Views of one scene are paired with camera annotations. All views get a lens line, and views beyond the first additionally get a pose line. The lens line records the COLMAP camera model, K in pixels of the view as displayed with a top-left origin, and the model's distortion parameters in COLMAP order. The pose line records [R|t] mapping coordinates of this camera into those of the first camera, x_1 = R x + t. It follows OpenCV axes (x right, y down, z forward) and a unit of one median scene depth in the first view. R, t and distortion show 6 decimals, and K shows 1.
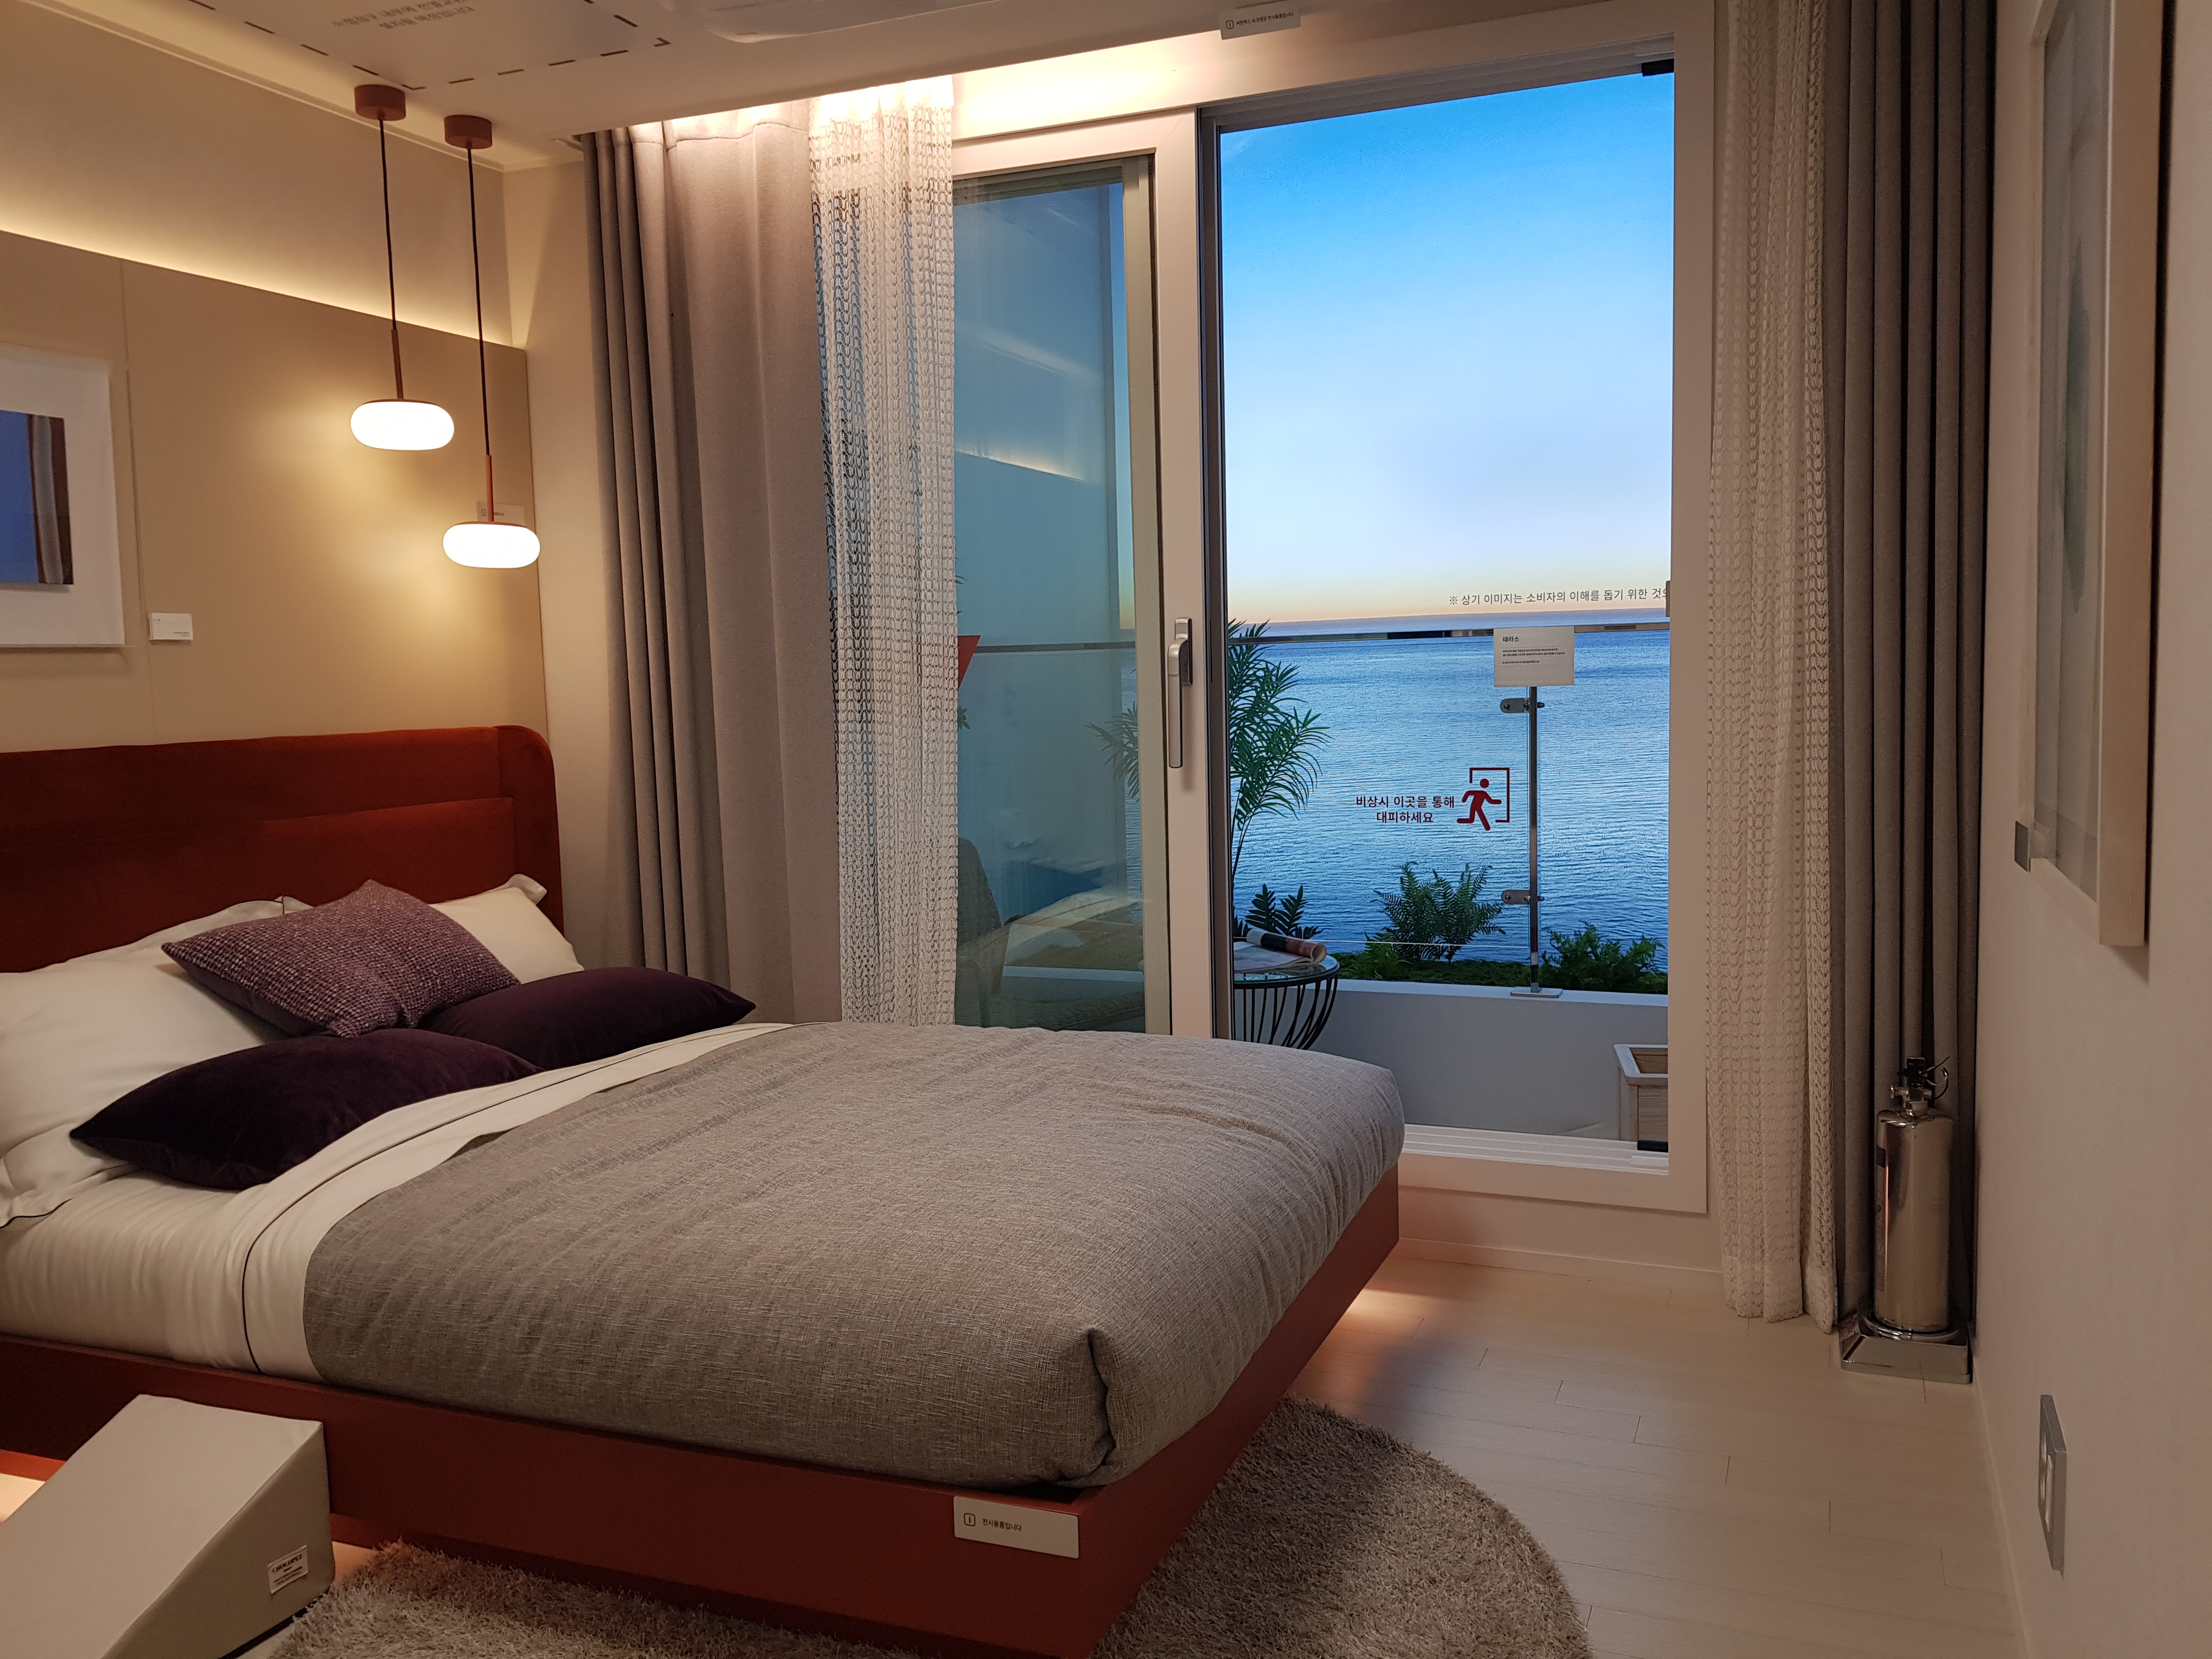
lens RADIAL K [[1720.2, 0, 1145.3], [0, 1720.2, 824.6], [0, 0, 1]] dist [0.076595, -0.138084]
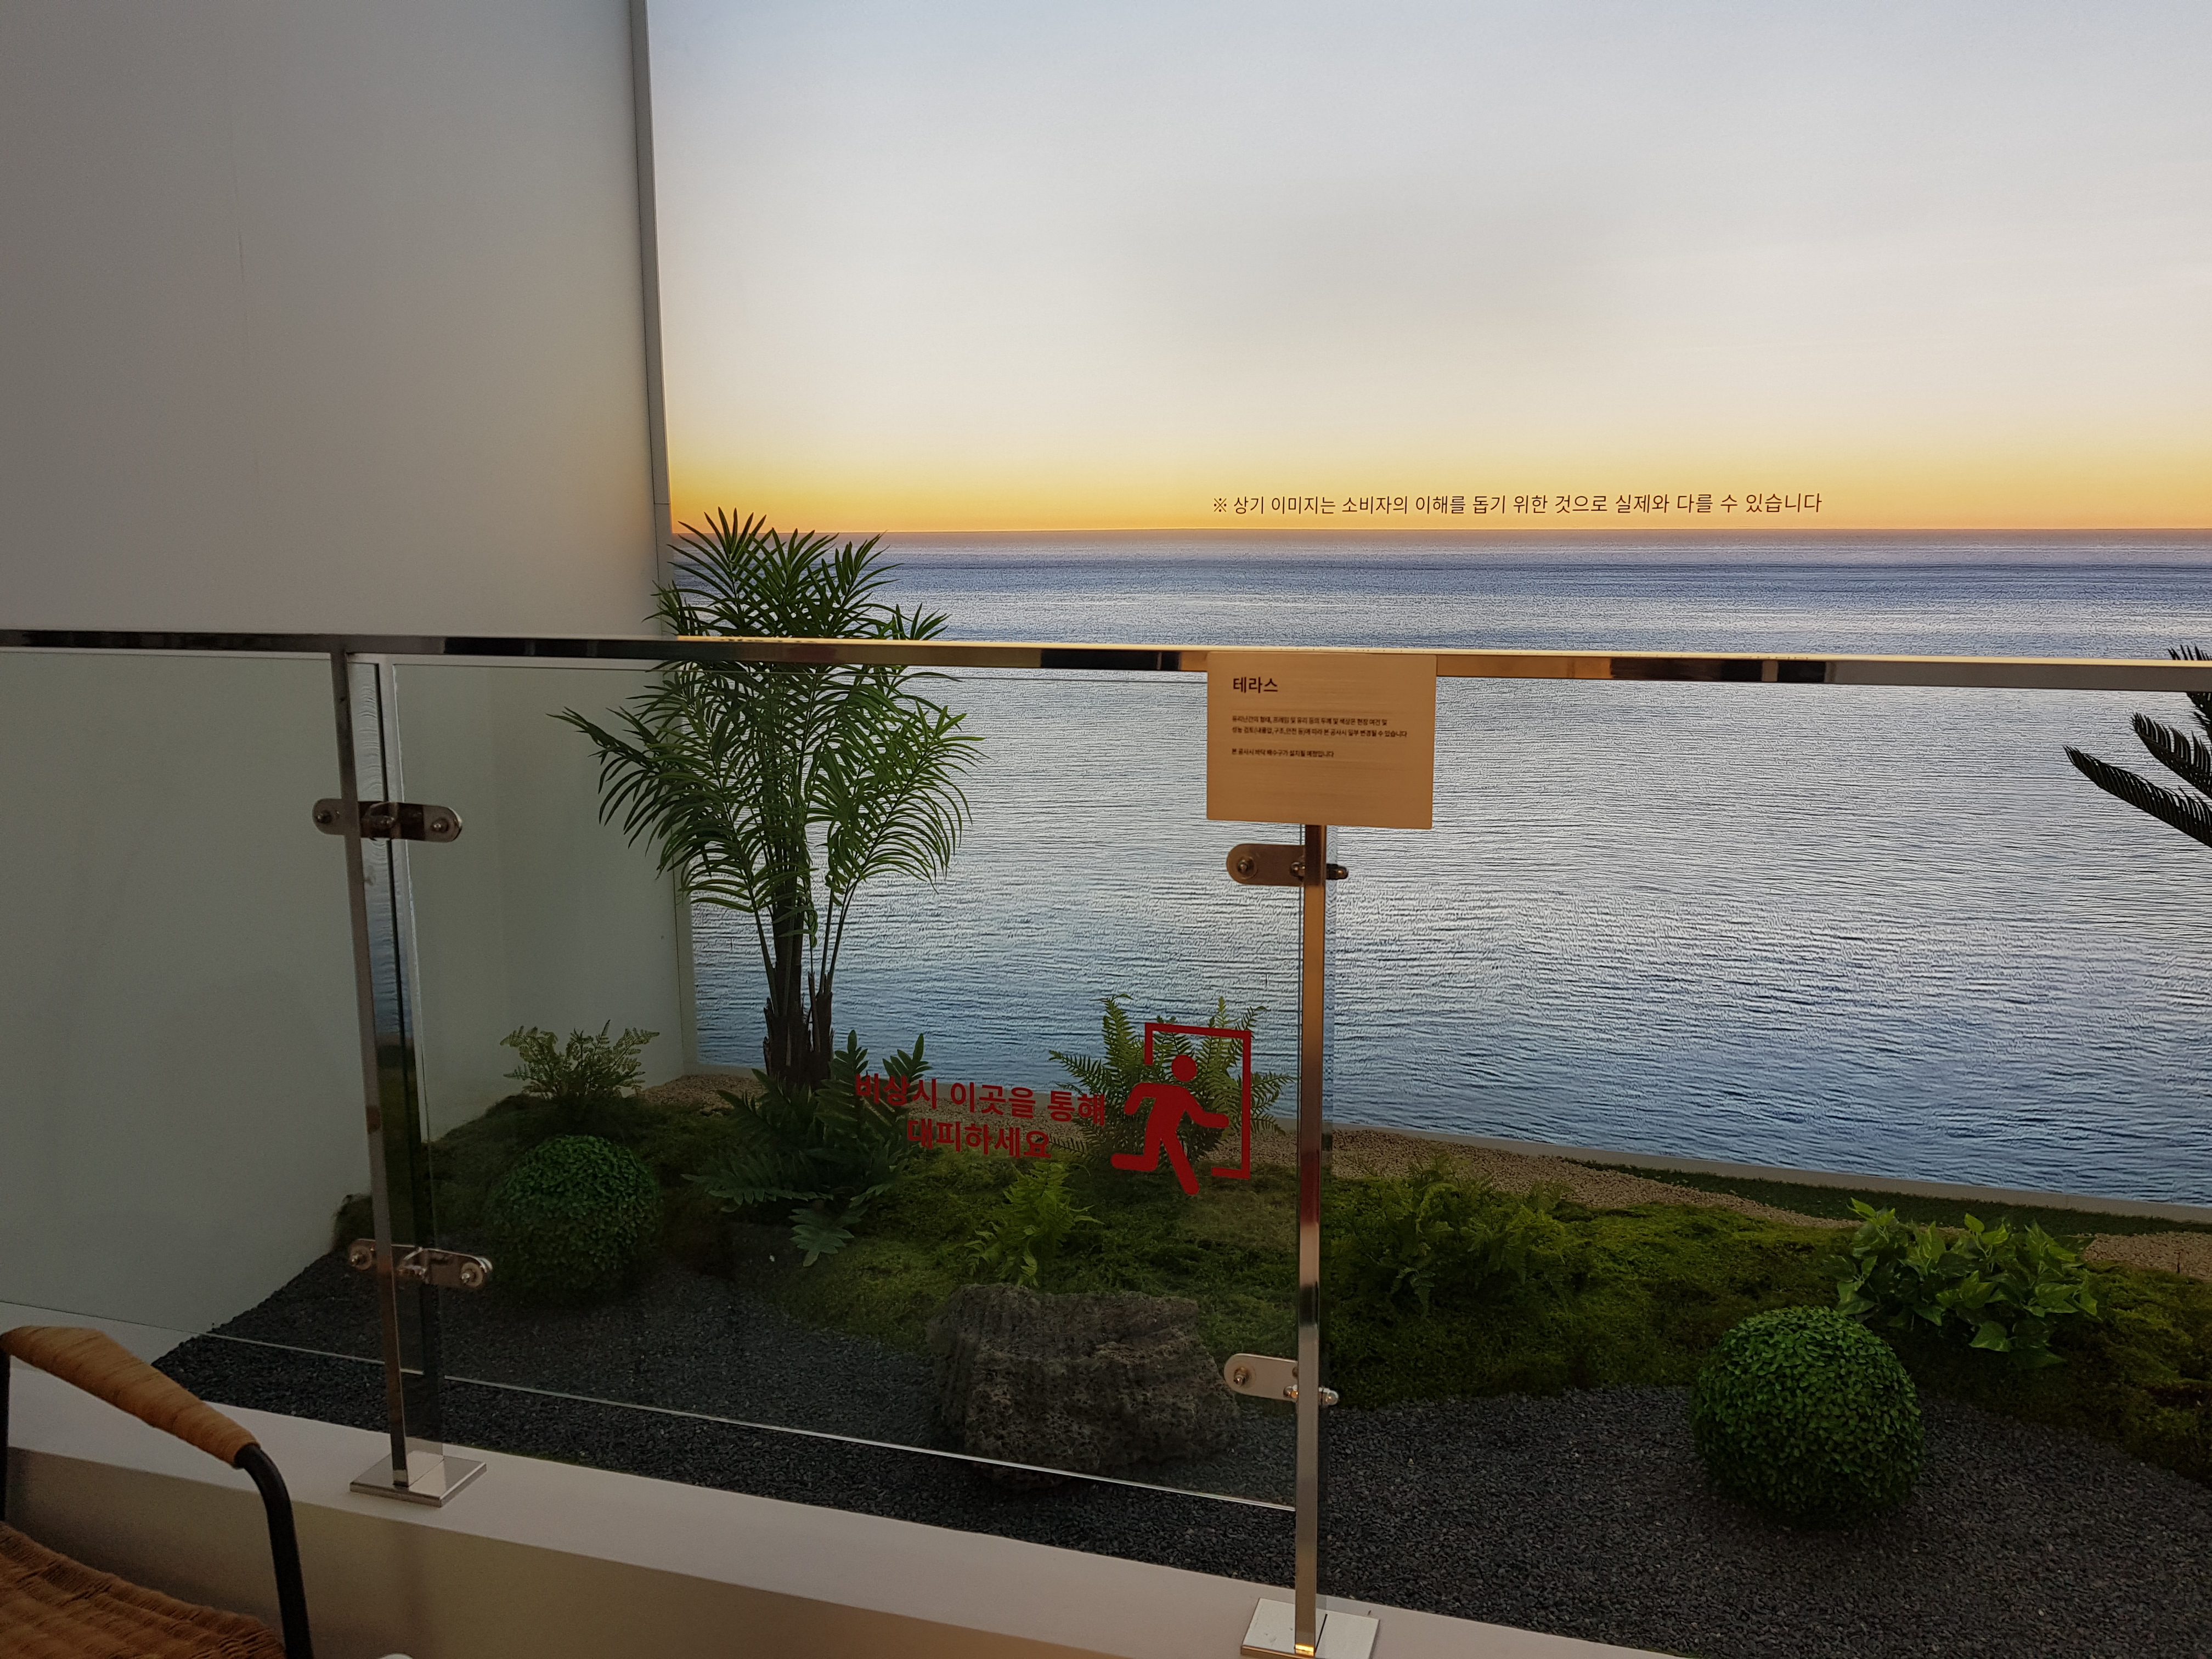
lens RADIAL K [[1738.1, 0, 1153.7], [0, 1738.1, 826.9], [0, 0, 1]] dist [0.124205, -0.157622]
pose [[0.994955, 0.006484, 0.100112, 0.198254], [-0.014034, 0.997093, 0.074894, -0.132468], [-0.099336, -0.075921, 0.992153, 0.827553]]
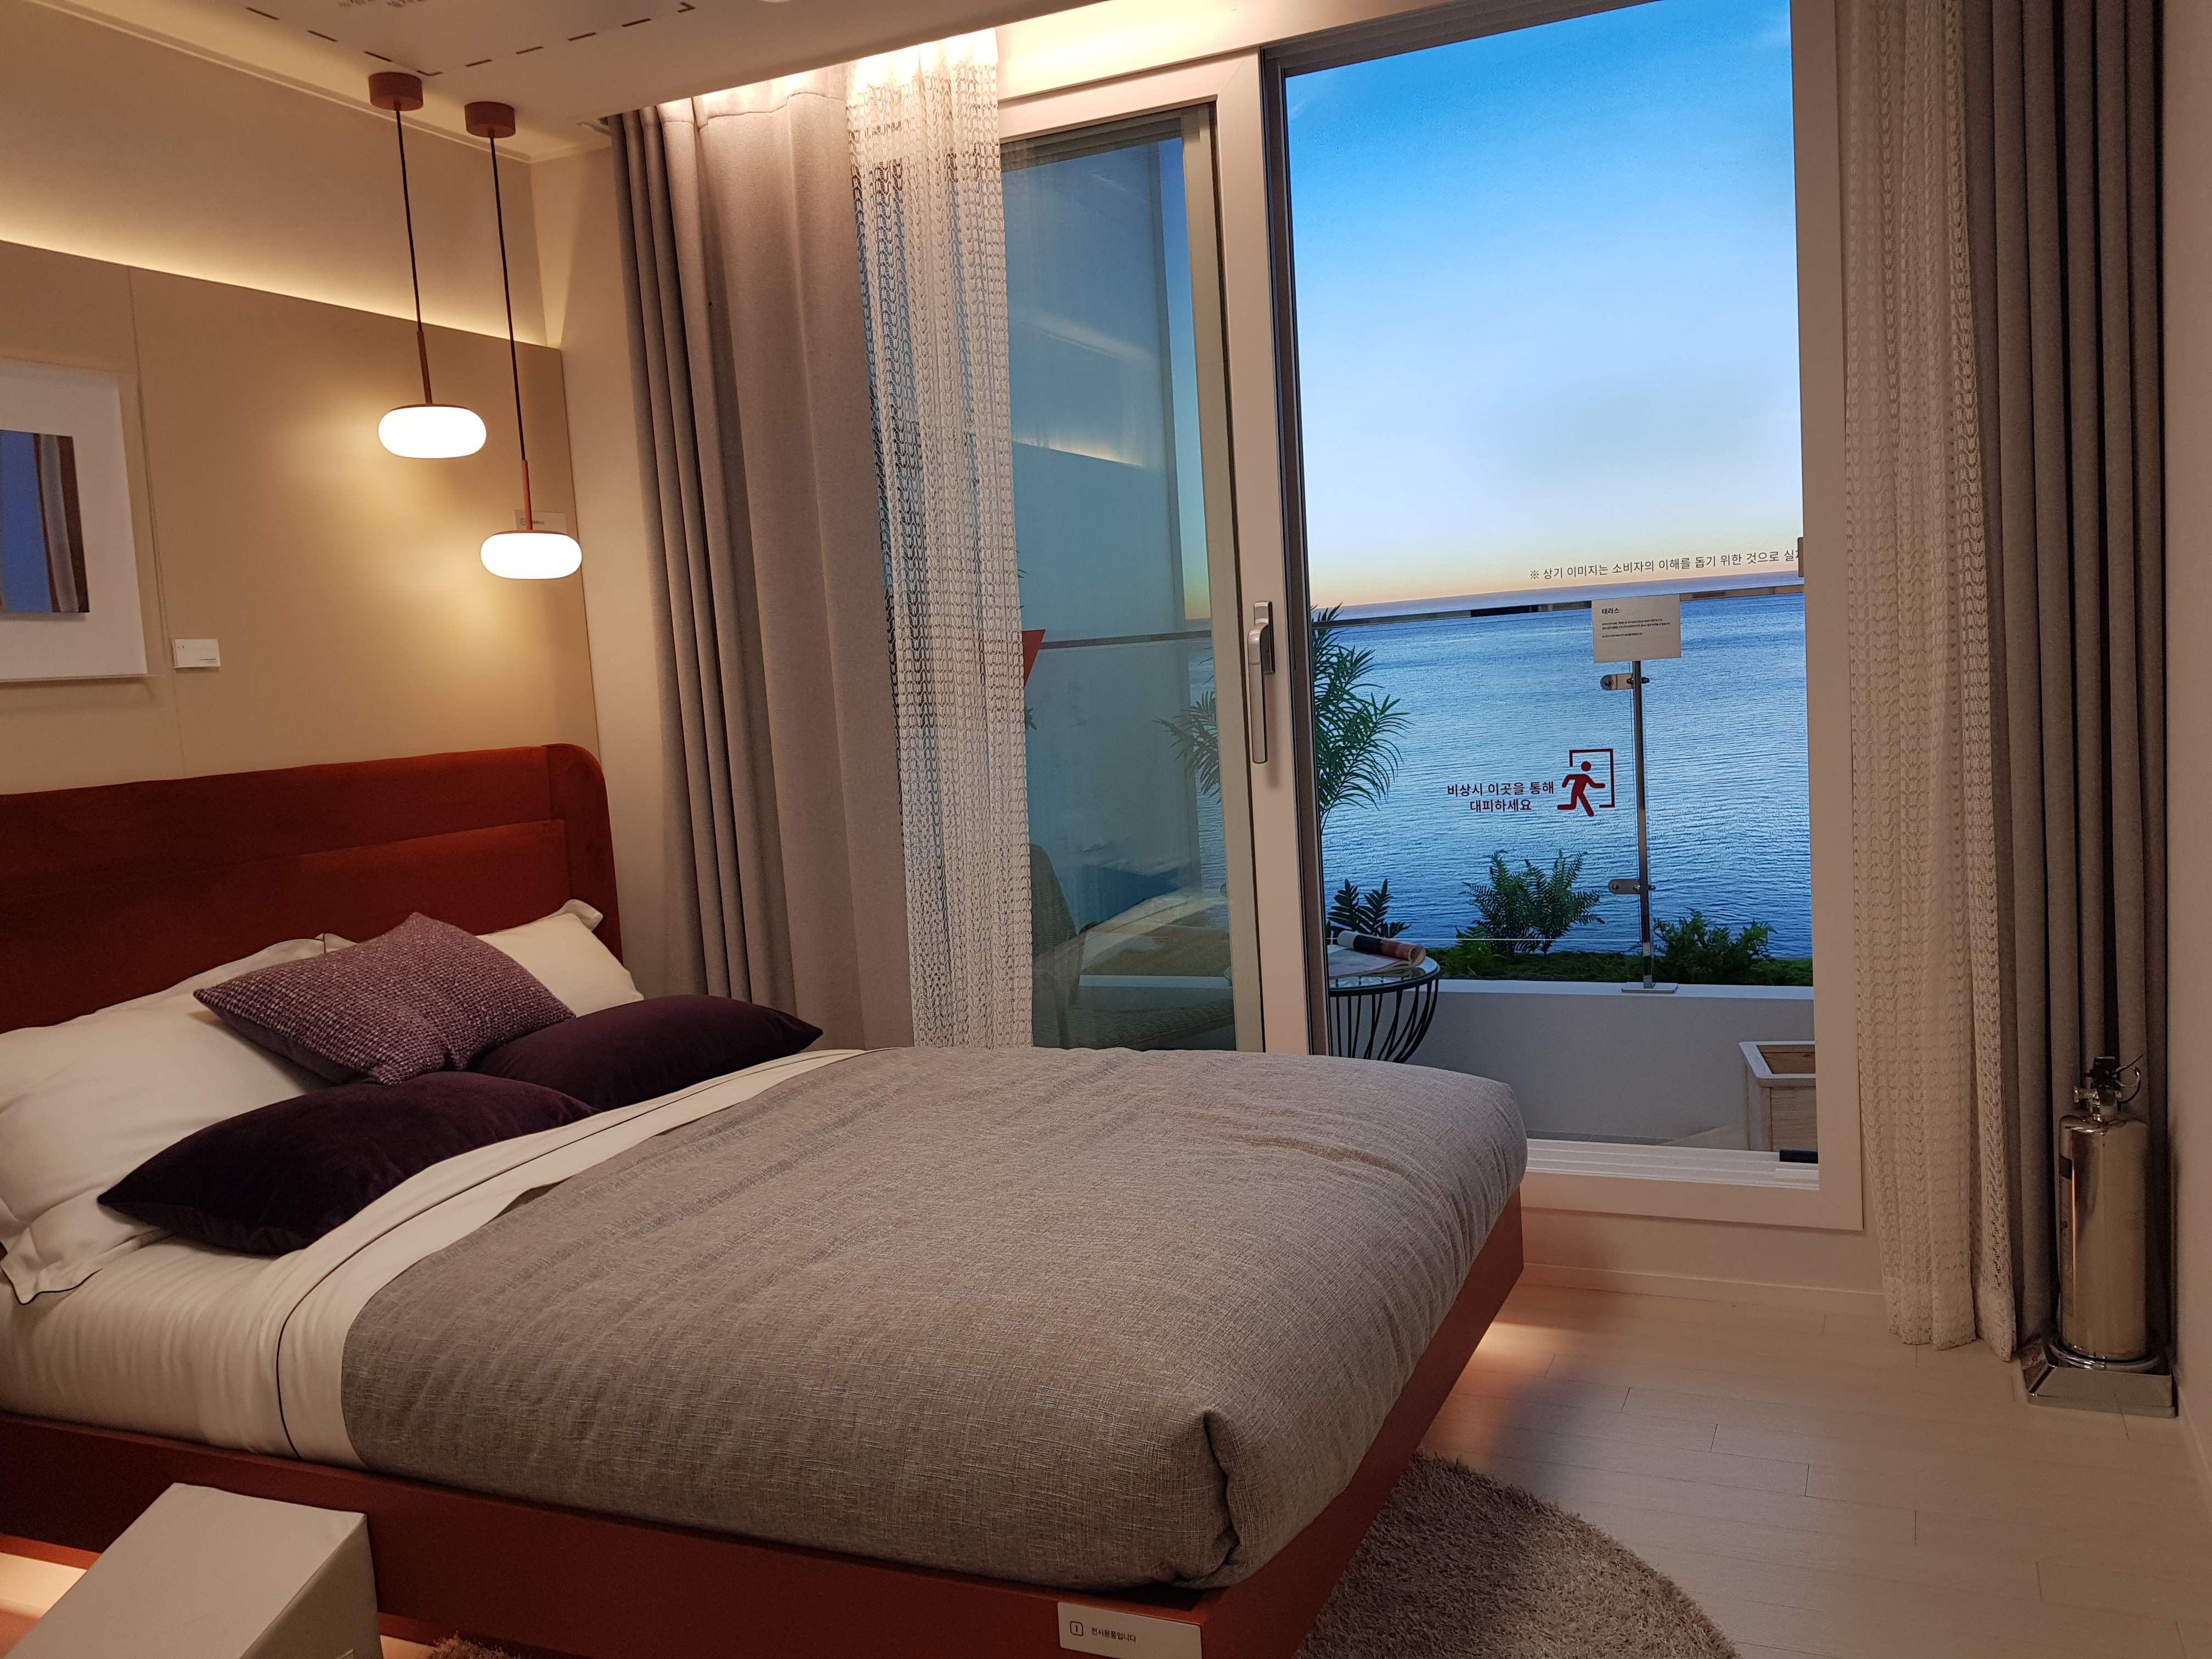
lens RADIAL K [[1719.2, 0, 1128.0], [0, 1719.2, 827.3], [0, 0, 1]] dist [0.081948, -0.152551]
pose [[0.998249, -0.034725, -0.047884, -0.010143], [0.034969, 0.999379, 0.004251, -0.004629], [0.047707, -0.005918, 0.998844, 0.066813]]
